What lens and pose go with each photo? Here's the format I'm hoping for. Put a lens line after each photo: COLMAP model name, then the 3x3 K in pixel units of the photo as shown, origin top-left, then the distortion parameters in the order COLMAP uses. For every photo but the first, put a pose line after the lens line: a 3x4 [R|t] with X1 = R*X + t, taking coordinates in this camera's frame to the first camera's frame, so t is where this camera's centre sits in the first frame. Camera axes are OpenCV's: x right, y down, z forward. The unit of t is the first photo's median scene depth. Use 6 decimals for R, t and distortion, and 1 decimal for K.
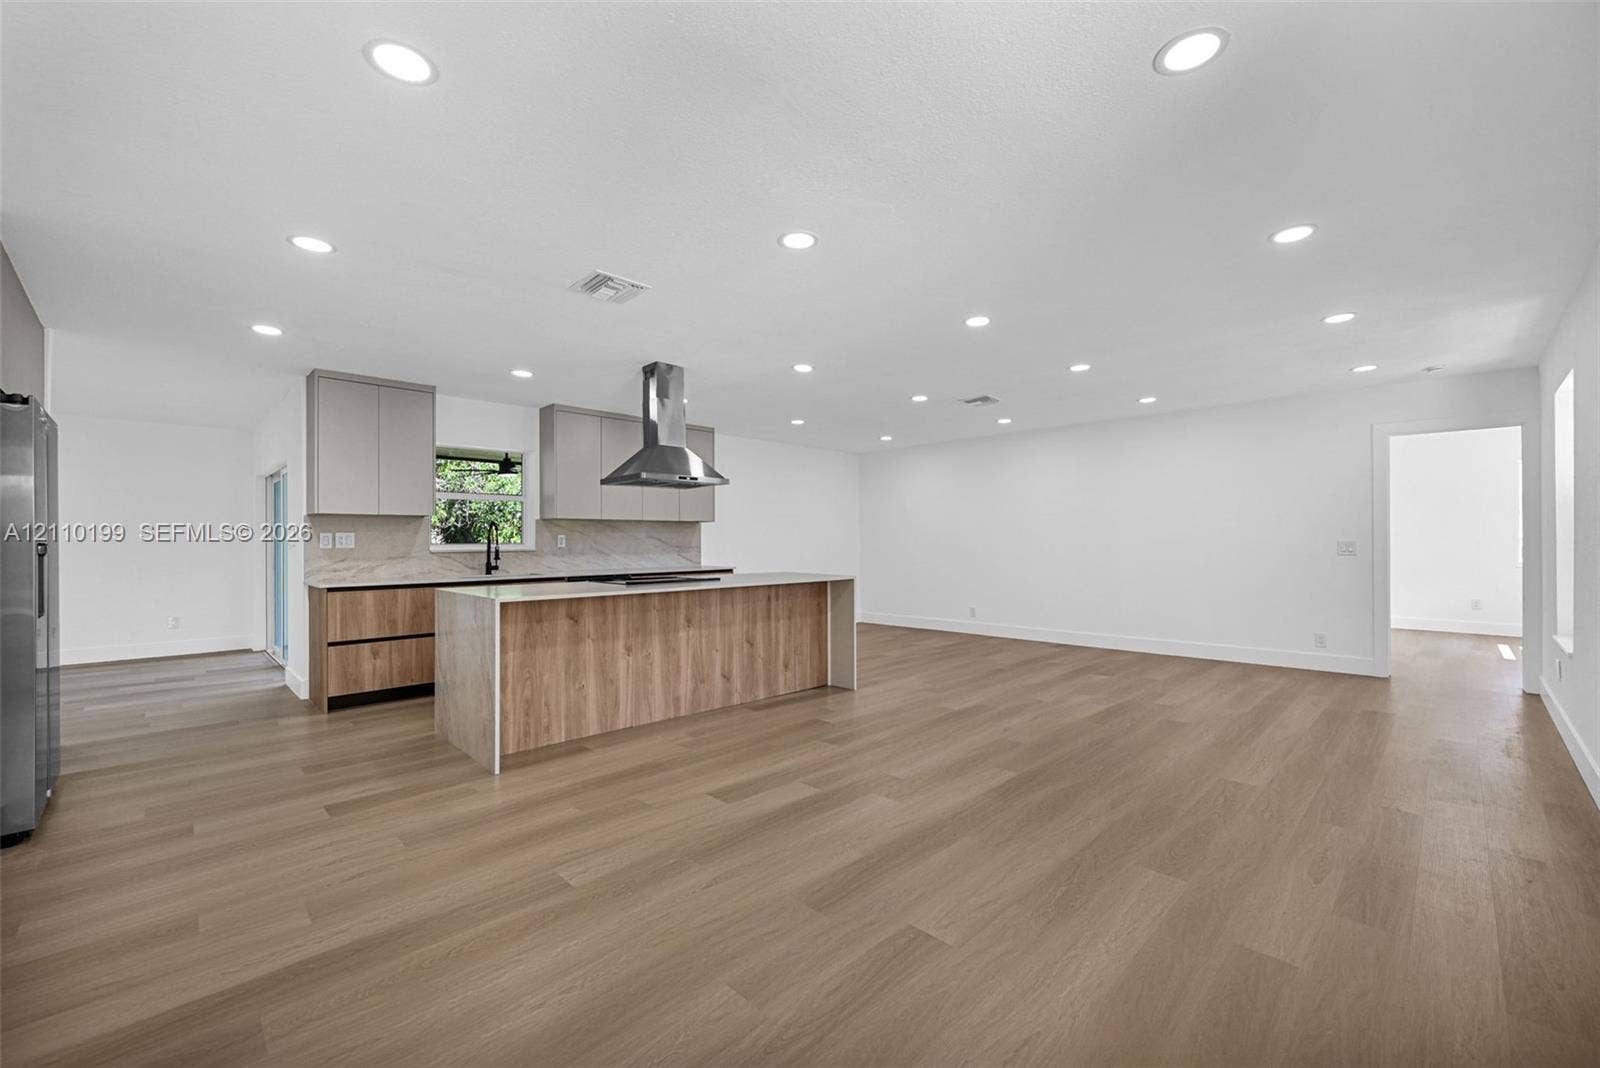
lens RADIAL K [[653.9, 0, 800.0], [0, 653.9, 534.0], [0, 0, 1]] dist [0.001179, -0.000103]
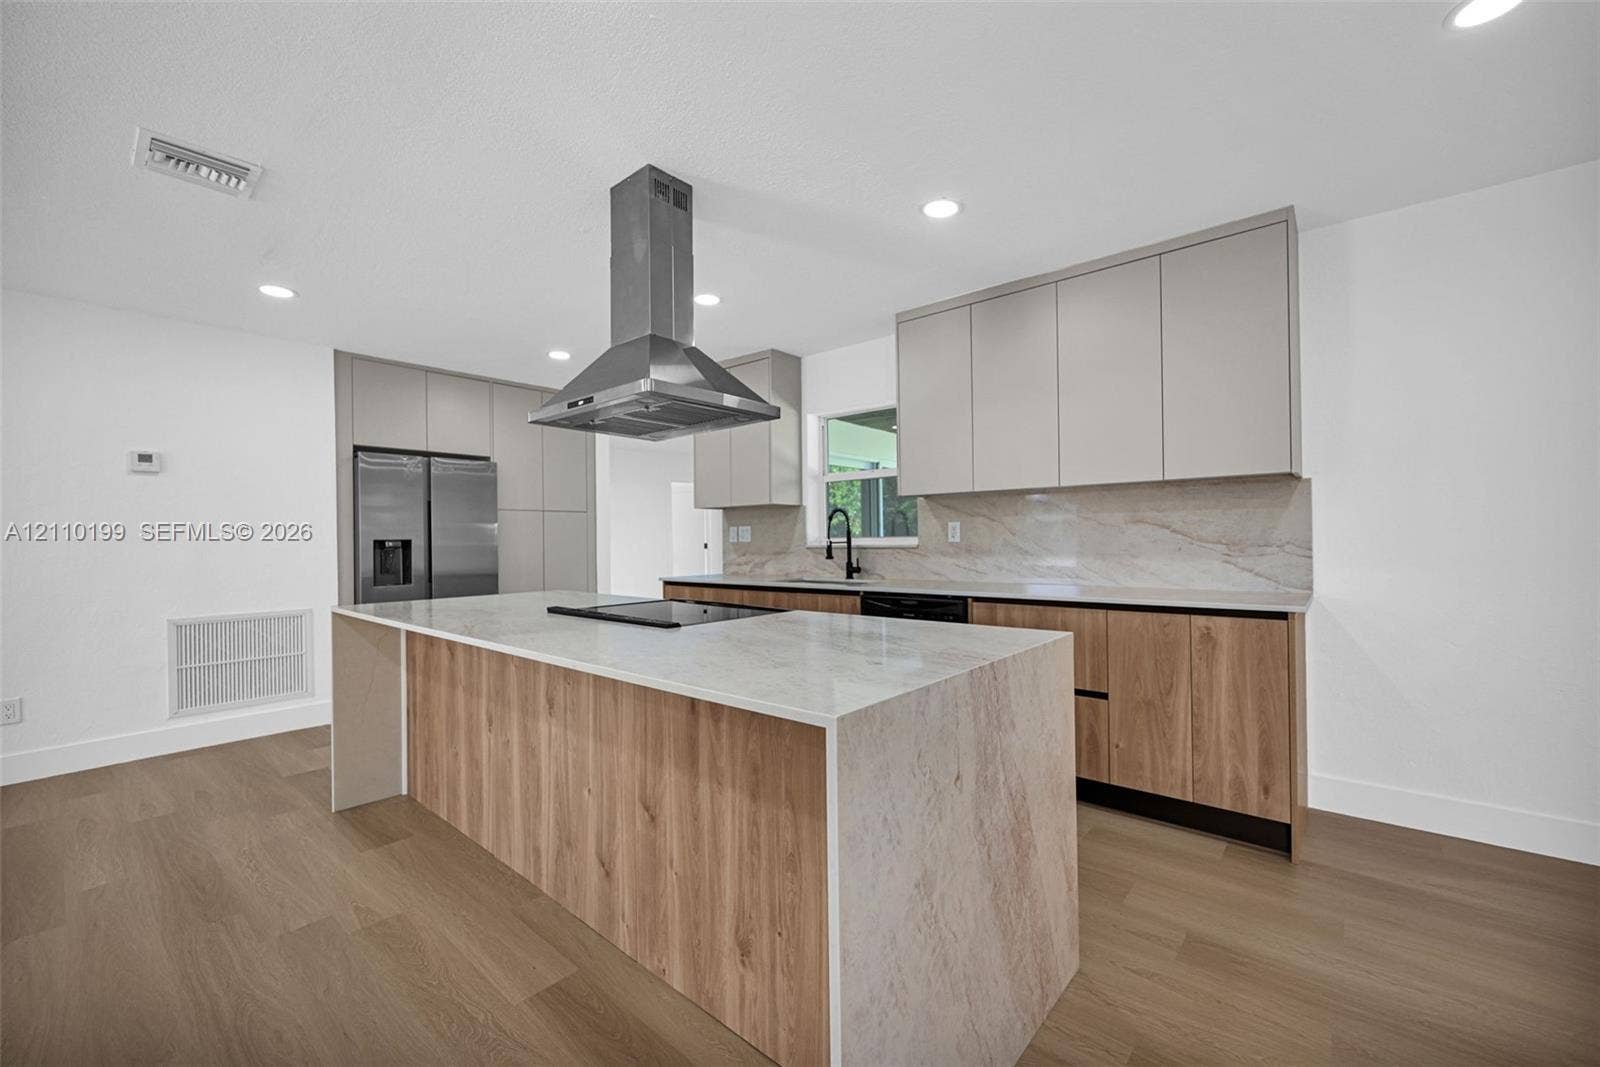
lens RADIAL K [[653.9, 0, 800.0], [0, 653.9, 533.5], [0, 0, 1]] dist [0.001179, -0.000103]
pose [[0.076710, -0.002001, -0.997051, 0.286236], [0.022706, 0.999742, -0.000260, 0.011543], [0.996795, -0.022619, 0.076735, 1.018447]]
